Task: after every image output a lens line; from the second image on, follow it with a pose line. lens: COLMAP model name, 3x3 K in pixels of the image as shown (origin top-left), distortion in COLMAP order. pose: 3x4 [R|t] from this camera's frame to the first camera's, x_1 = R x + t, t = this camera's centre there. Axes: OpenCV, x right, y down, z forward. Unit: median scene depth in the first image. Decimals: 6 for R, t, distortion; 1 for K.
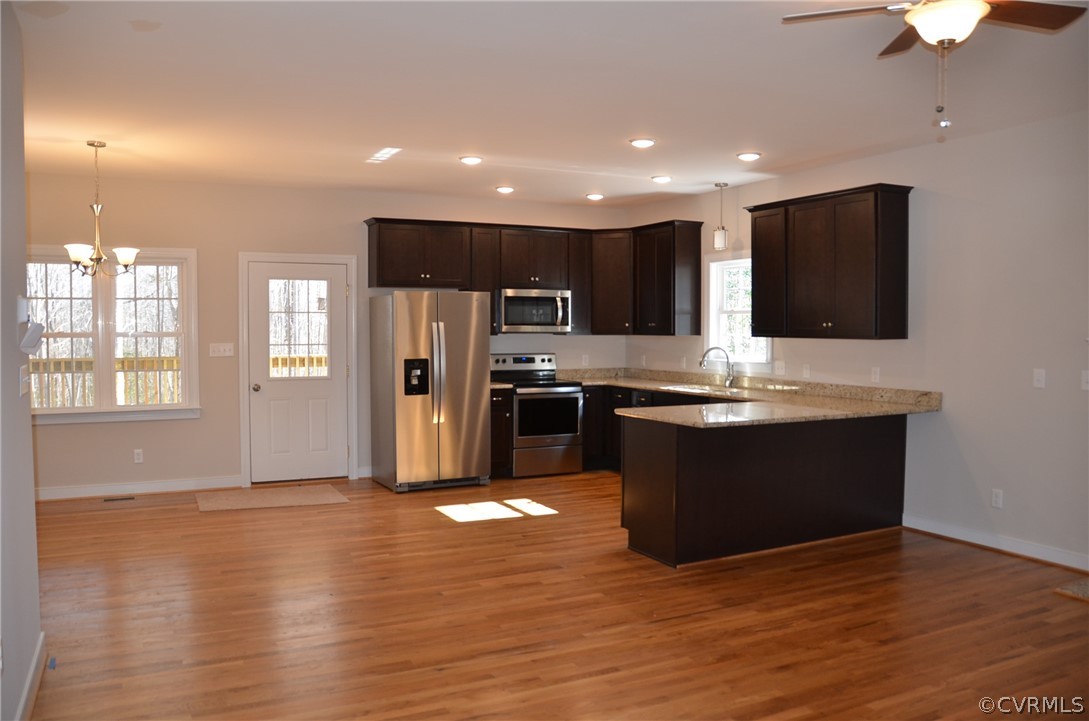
lens RADIAL K [[848.7, 0, 544.5], [0, 848.7, 360.5], [0, 0, 1]] dist [-0.073484, 0.001700]
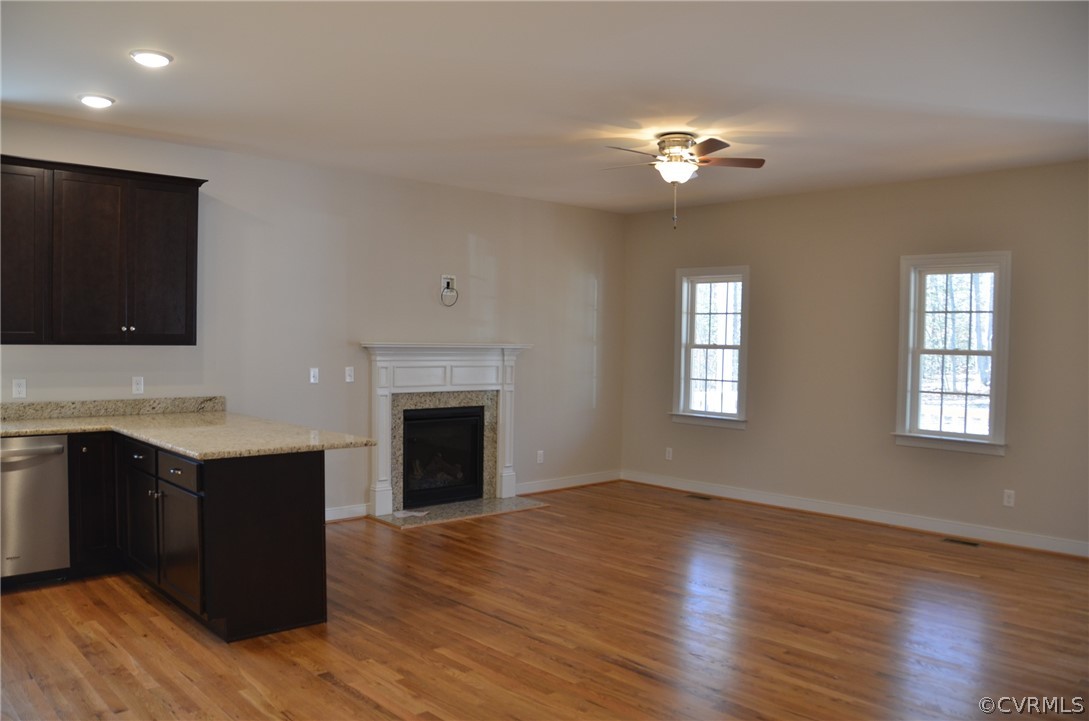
lens RADIAL K [[848.7, 0, 544.5], [0, 848.7, 360.5], [0, 0, 1]] dist [-0.073484, 0.001700]
pose [[-0.269614, -0.028270, 0.962553, -0.809067], [0.018294, 0.999238, 0.034472, -0.044468], [-0.962795, 0.026903, -0.268892, 1.168976]]
